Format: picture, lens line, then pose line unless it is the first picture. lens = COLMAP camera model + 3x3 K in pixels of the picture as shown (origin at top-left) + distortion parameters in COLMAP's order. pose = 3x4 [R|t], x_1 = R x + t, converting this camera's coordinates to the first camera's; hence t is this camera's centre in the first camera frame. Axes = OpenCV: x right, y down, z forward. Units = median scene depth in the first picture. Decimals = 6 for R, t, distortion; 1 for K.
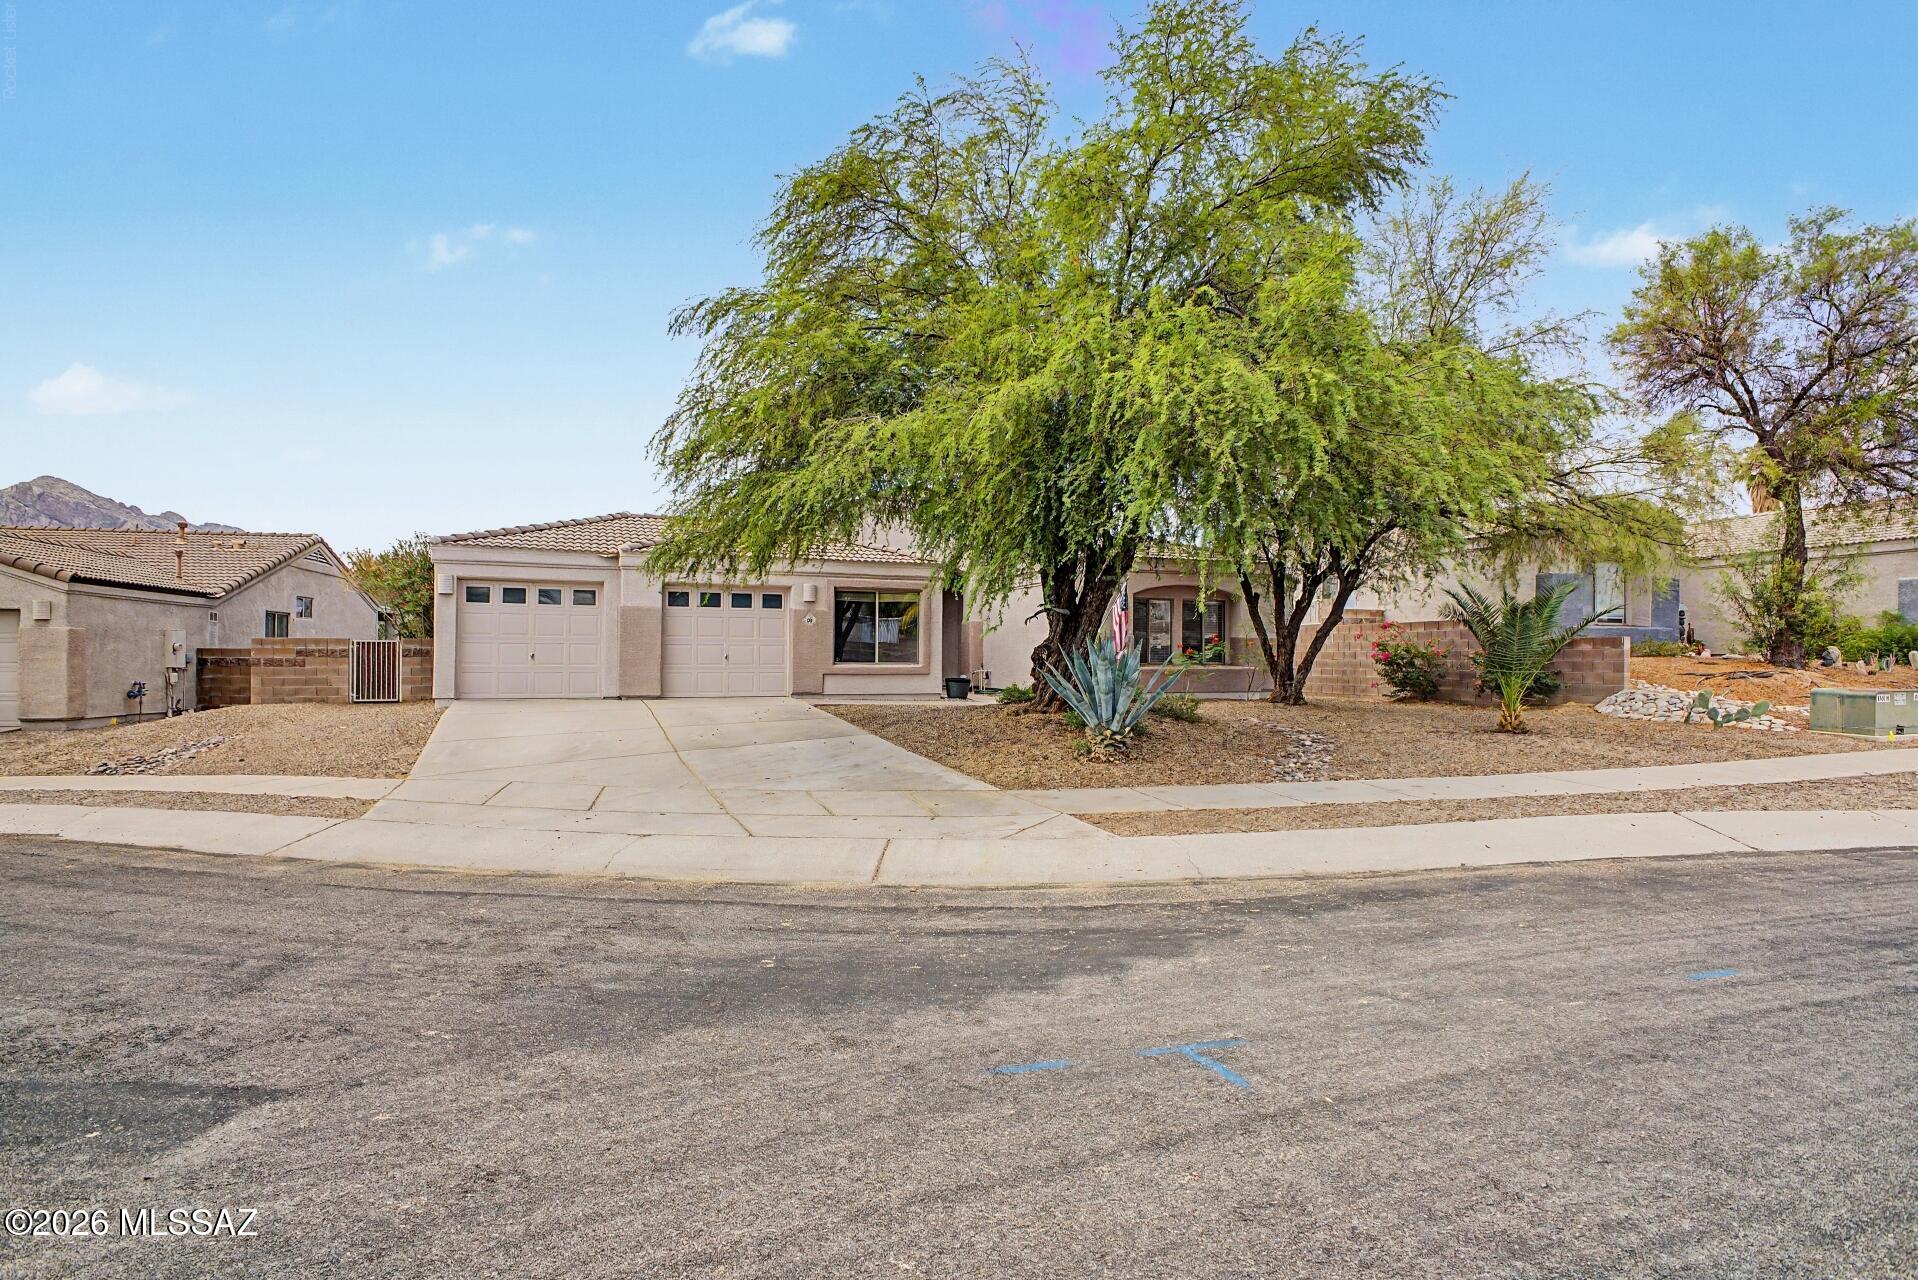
lens RADIAL K [[763.7, 0, 959.0], [0, 763.7, 640.0], [0, 0, 1]] dist [0.000952, 0.000371]
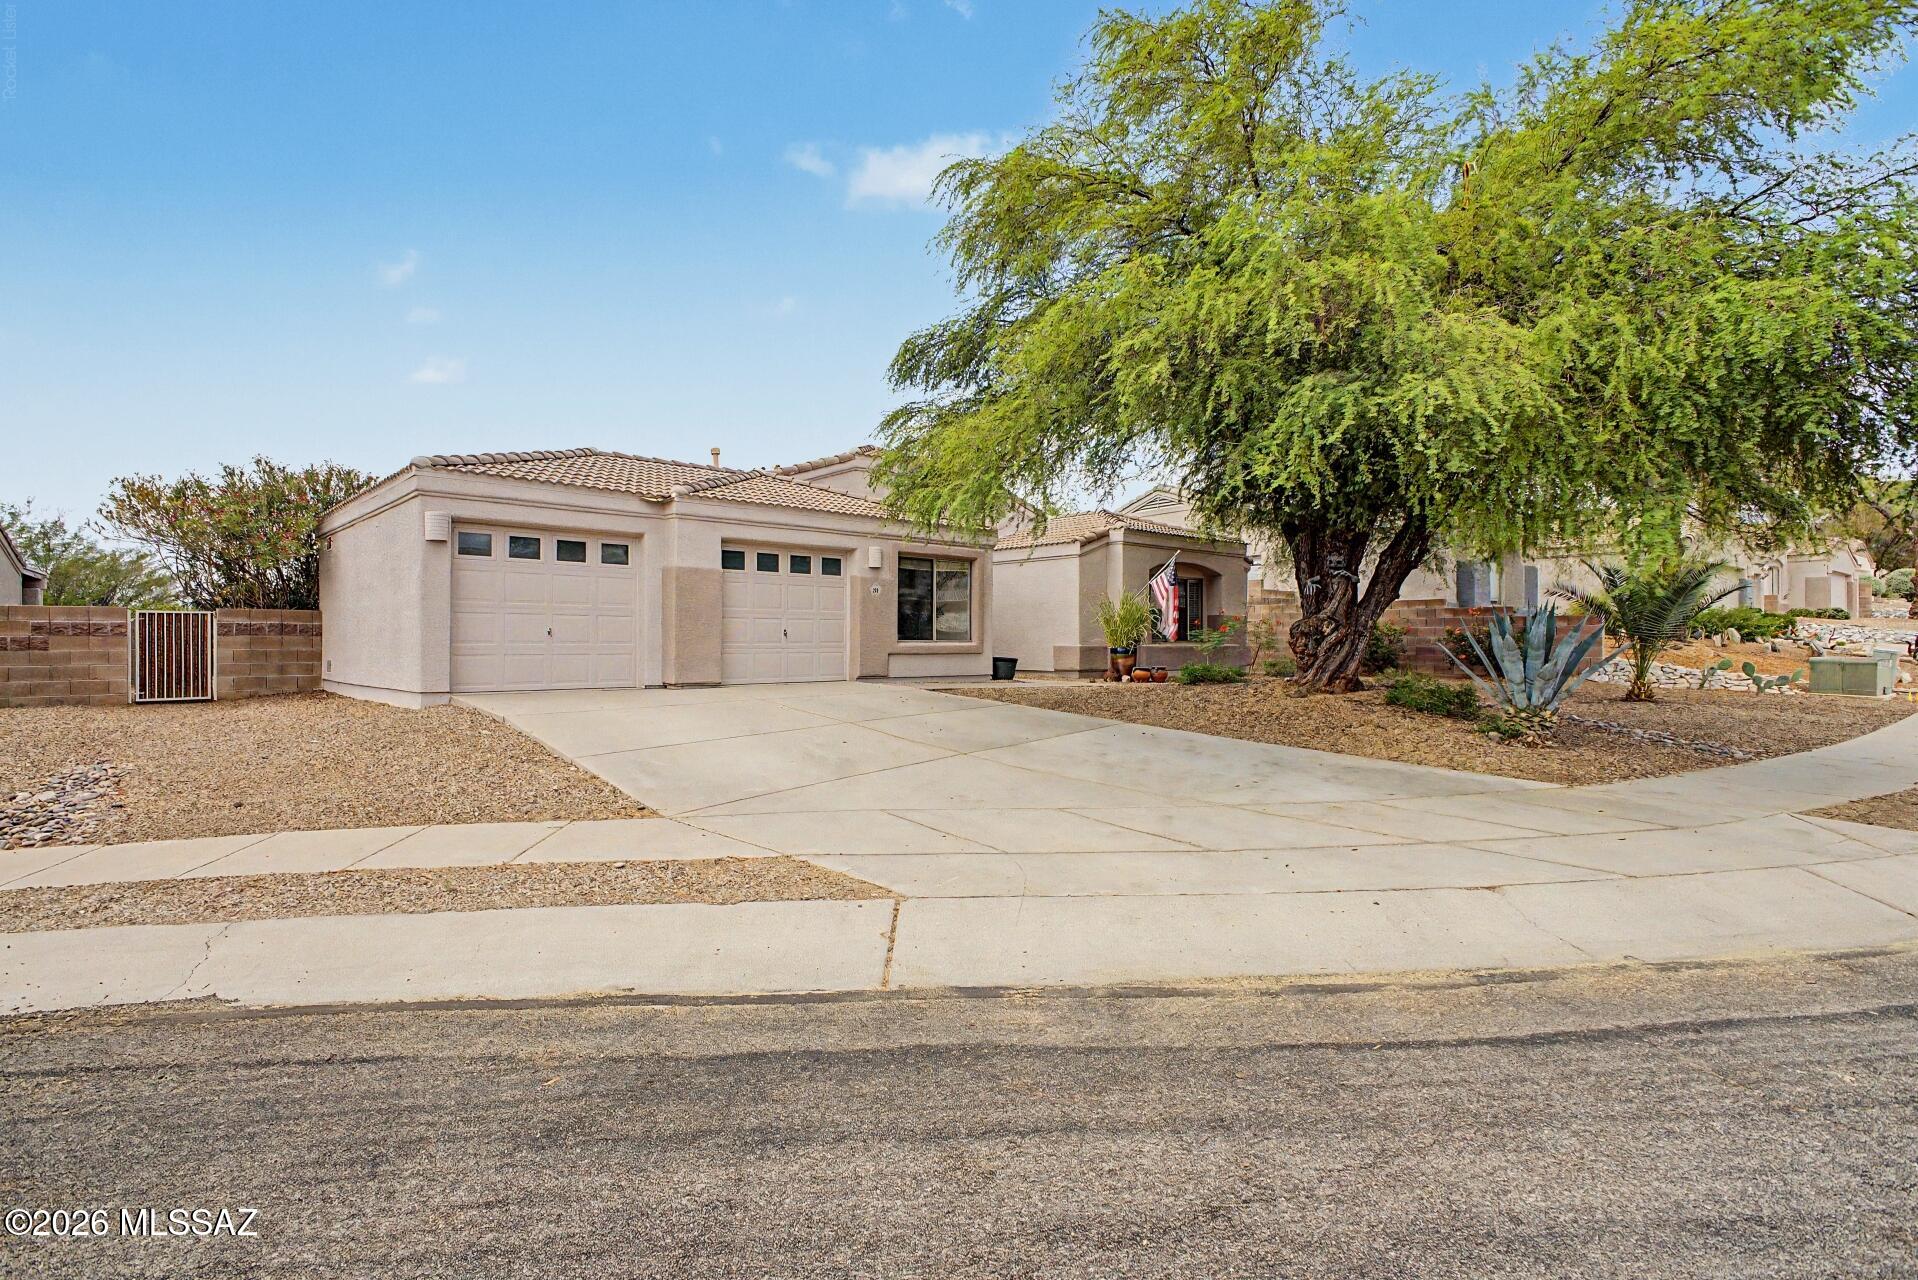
lens RADIAL K [[758.4, 0, 959.0], [0, 758.4, 640.0], [0, 0, 1]] dist [0.016019, 0.000112]
pose [[0.959840, -0.003603, 0.280526, -0.341834], [-0.003160, 0.999715, 0.023651, 0.009116], [-0.280531, -0.023588, 0.959555, 0.168765]]
